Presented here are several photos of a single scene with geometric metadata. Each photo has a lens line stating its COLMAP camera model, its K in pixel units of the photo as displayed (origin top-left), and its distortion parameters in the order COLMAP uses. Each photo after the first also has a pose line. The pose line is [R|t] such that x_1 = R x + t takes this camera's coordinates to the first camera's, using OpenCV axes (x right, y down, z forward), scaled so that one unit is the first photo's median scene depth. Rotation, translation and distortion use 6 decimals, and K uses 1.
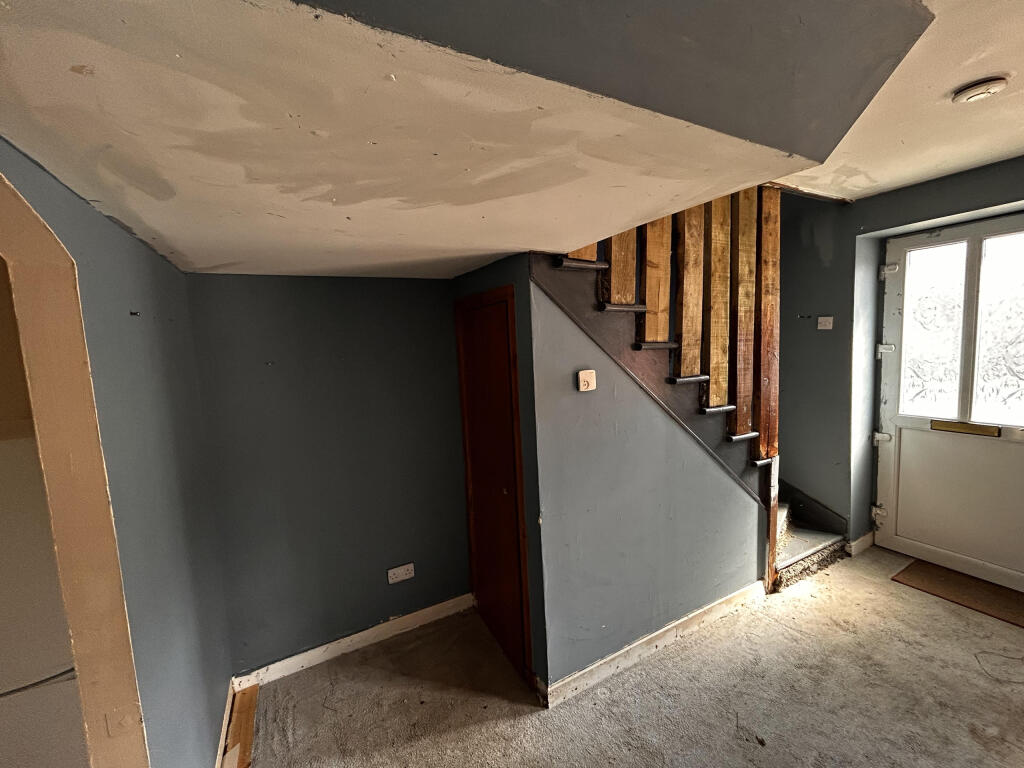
lens RADIAL K [[412.4, 0, 509.5], [0, 412.4, 387.3], [0, 0, 1]] dist [-0.000151, -0.000054]
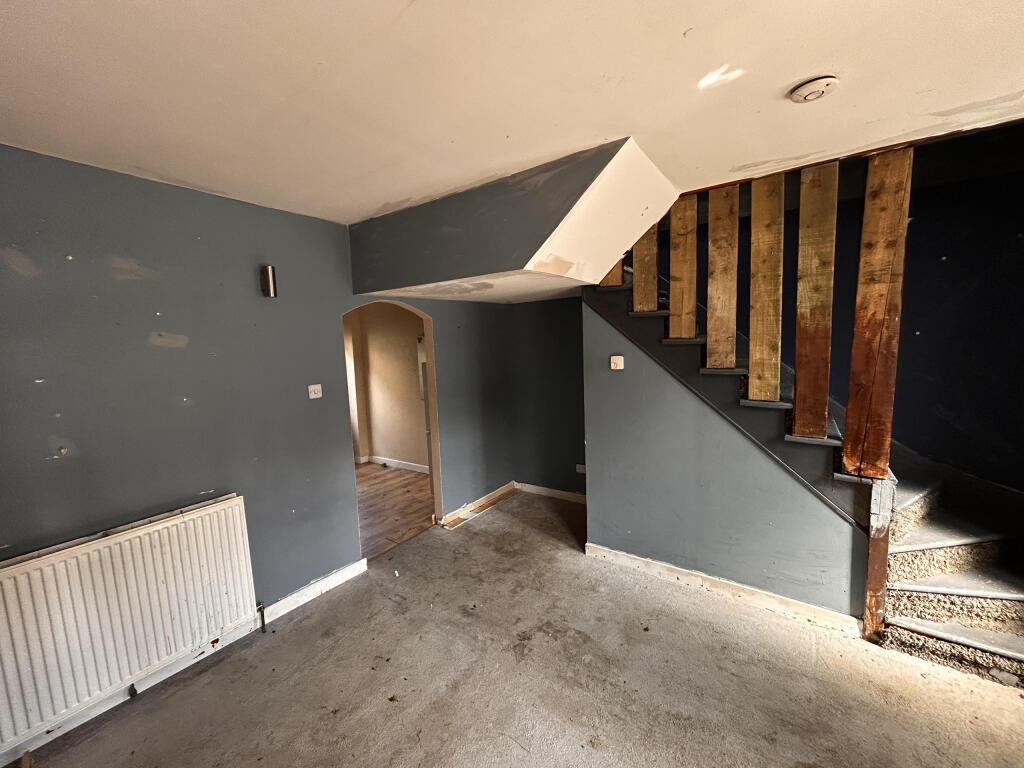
lens RADIAL K [[412.4, 0, 512.3], [0, 412.4, 383.9], [0, 0, 1]] dist [-0.000151, -0.000054]
pose [[0.446802, 0.131715, -0.884884, 1.158234], [-0.072234, 0.991185, 0.111066, -0.067325], [0.891712, 0.014294, 0.452377, -0.035458]]
